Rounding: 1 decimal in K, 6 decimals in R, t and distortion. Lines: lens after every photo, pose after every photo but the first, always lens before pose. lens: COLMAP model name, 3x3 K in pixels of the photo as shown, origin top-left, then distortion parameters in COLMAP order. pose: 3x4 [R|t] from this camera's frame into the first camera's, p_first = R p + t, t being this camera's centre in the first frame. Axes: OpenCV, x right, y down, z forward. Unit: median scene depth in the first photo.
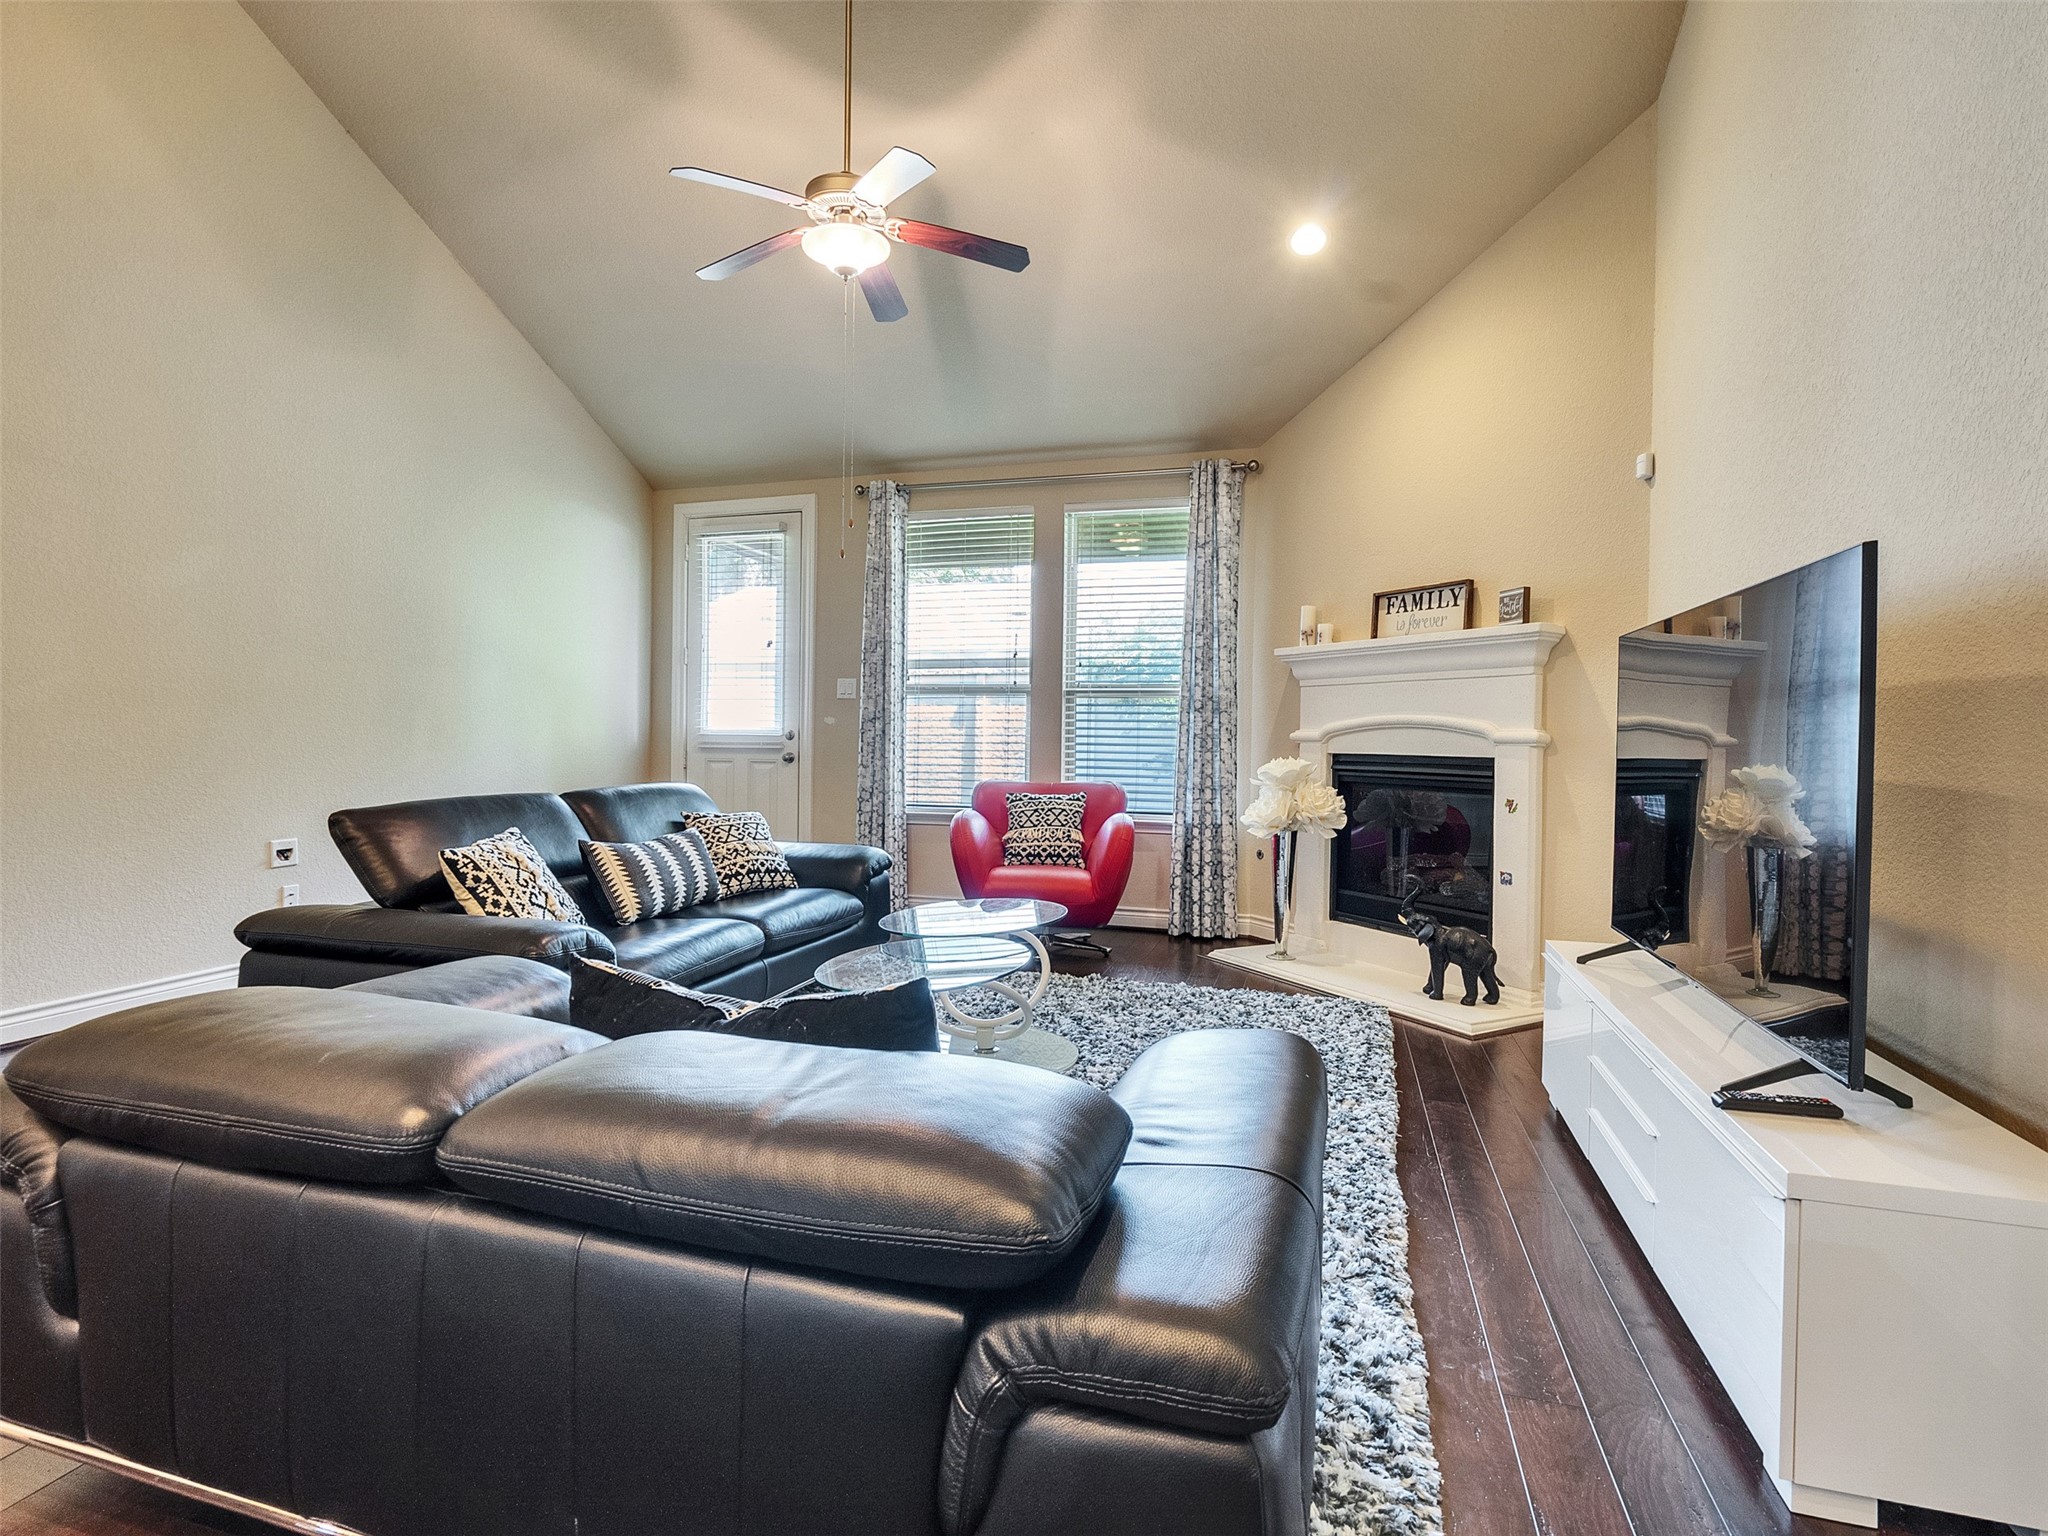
lens RADIAL K [[1045.9, 0, 1017.6], [0, 1045.9, 760.6], [0, 0, 1]] dist [-0.006803, 0.003711]
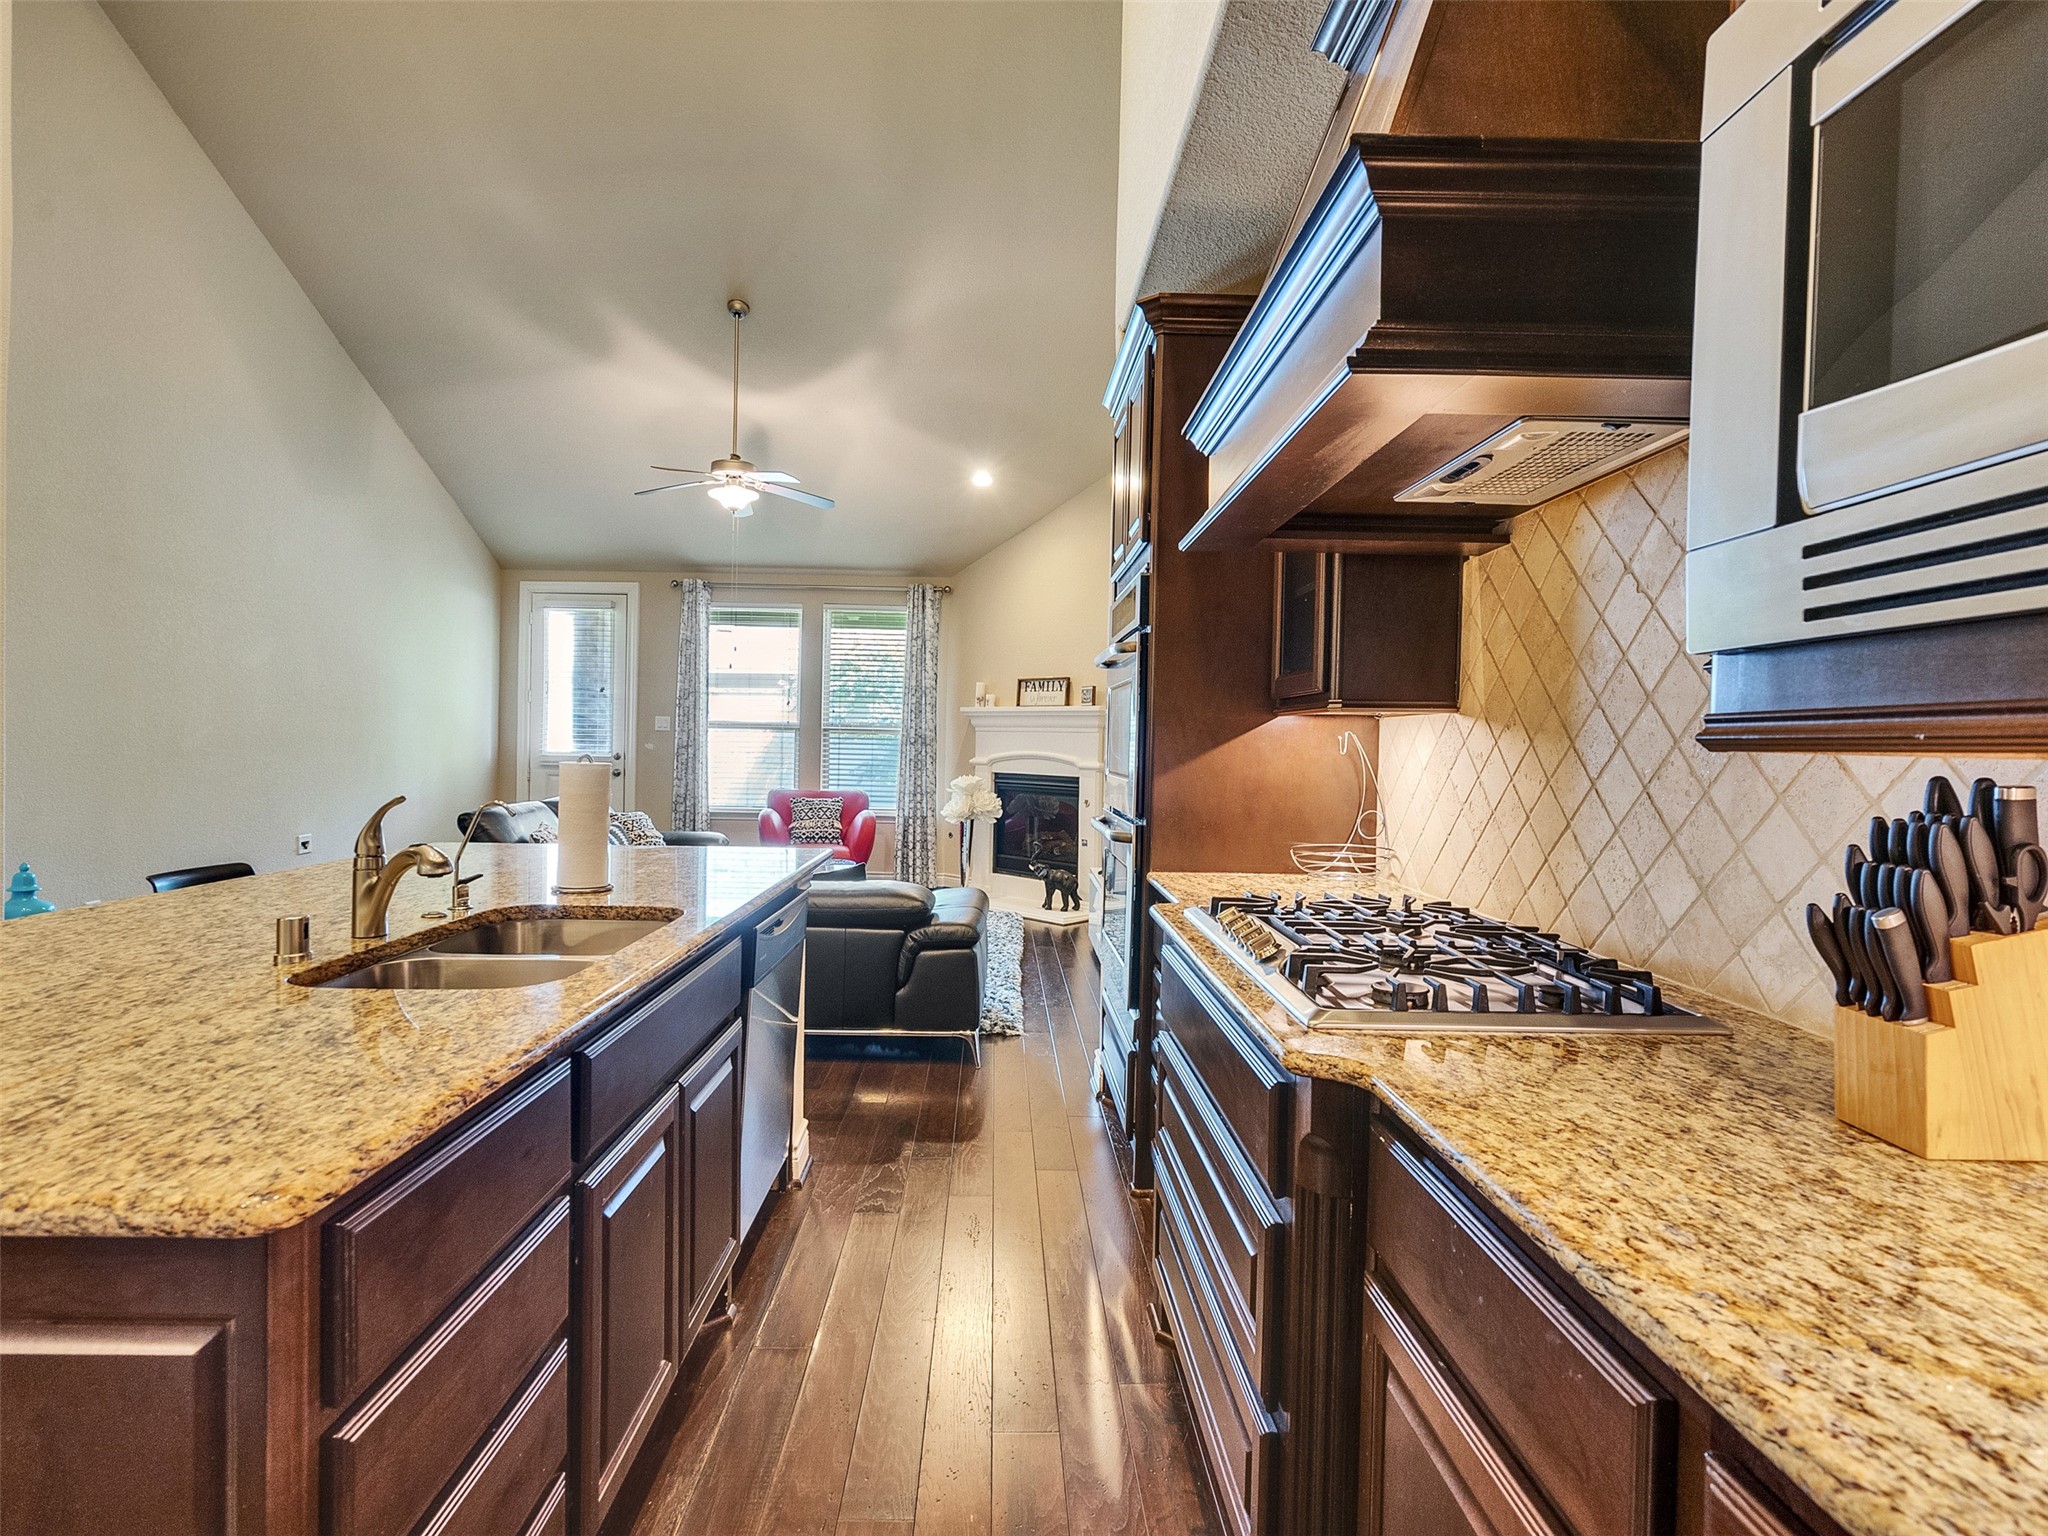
lens RADIAL K [[1045.9, 0, 1022.9], [0, 1045.9, 763.3], [0, 0, 1]] dist [-0.006803, 0.003711]
pose [[0.950791, 0.001821, 0.309829, -0.167745], [-0.003674, 0.999979, 0.005396, -0.030146], [-0.309812, -0.006269, 0.950777, -0.583948]]
